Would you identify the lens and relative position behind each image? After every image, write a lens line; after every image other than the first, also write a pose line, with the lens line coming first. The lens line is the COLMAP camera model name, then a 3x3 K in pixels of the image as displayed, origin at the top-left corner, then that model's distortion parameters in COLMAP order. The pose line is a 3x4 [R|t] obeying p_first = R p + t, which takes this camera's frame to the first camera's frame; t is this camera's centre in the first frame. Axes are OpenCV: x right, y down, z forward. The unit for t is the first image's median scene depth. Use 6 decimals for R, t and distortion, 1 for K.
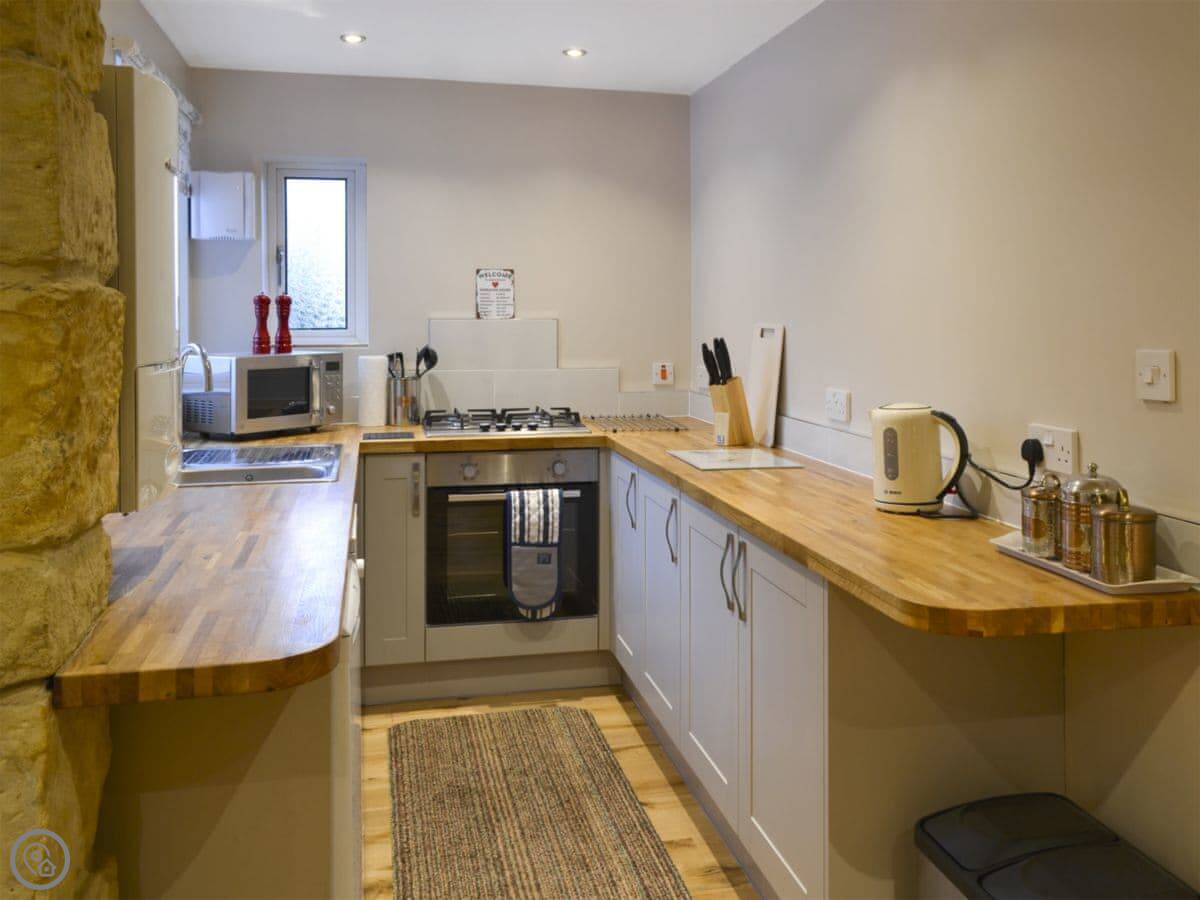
lens RADIAL K [[1113.1, 0, 600.2], [0, 1113.1, 295.7], [0, 0, 1]] dist [0.018184, -0.002275]
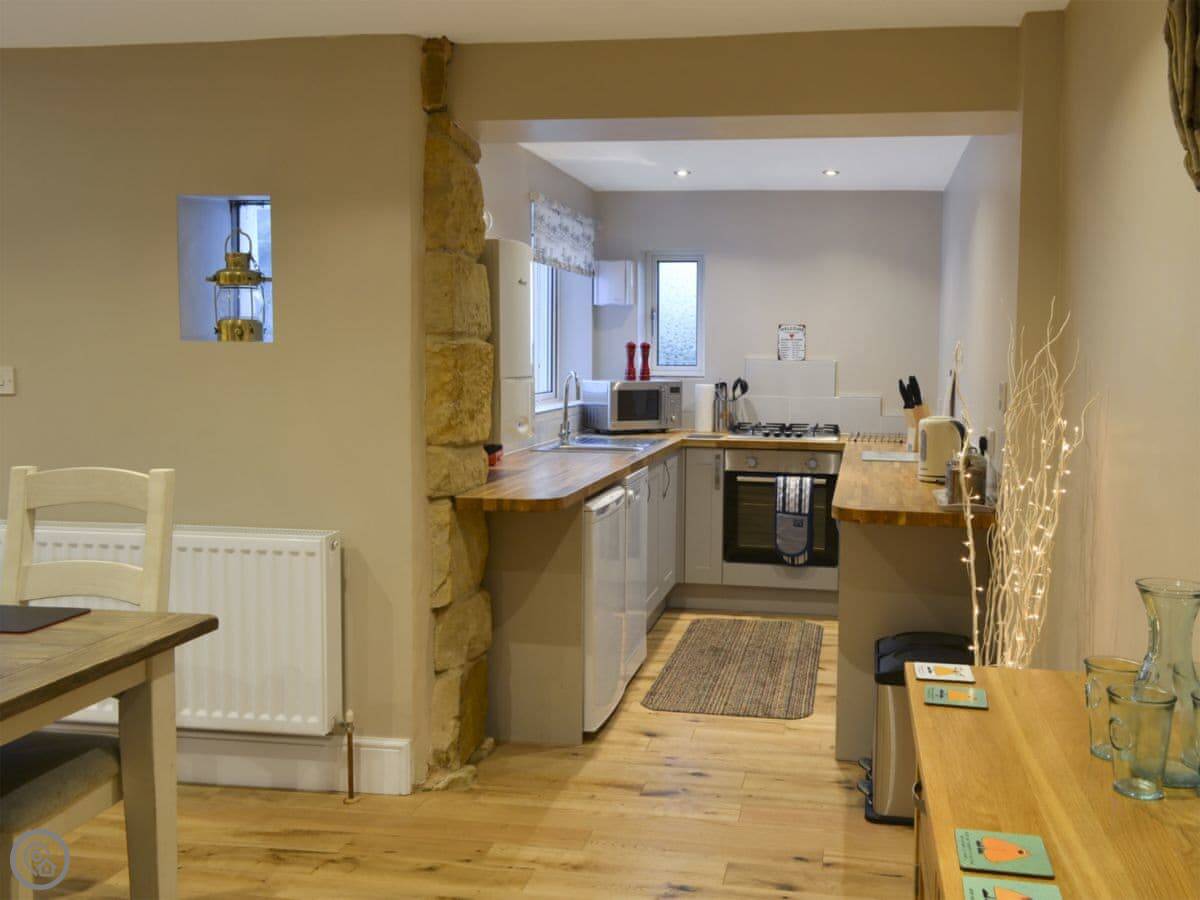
lens RADIAL K [[1072.3, 0, 596.1], [0, 1072.3, 414.3], [0, 0, 1]] dist [0.012918, 0.004603]
pose [[0.902941, 0.037603, -0.428116, 0.309670], [-0.007070, 0.997330, 0.072688, -0.009217], [0.429706, -0.062606, 0.900796, -0.383872]]
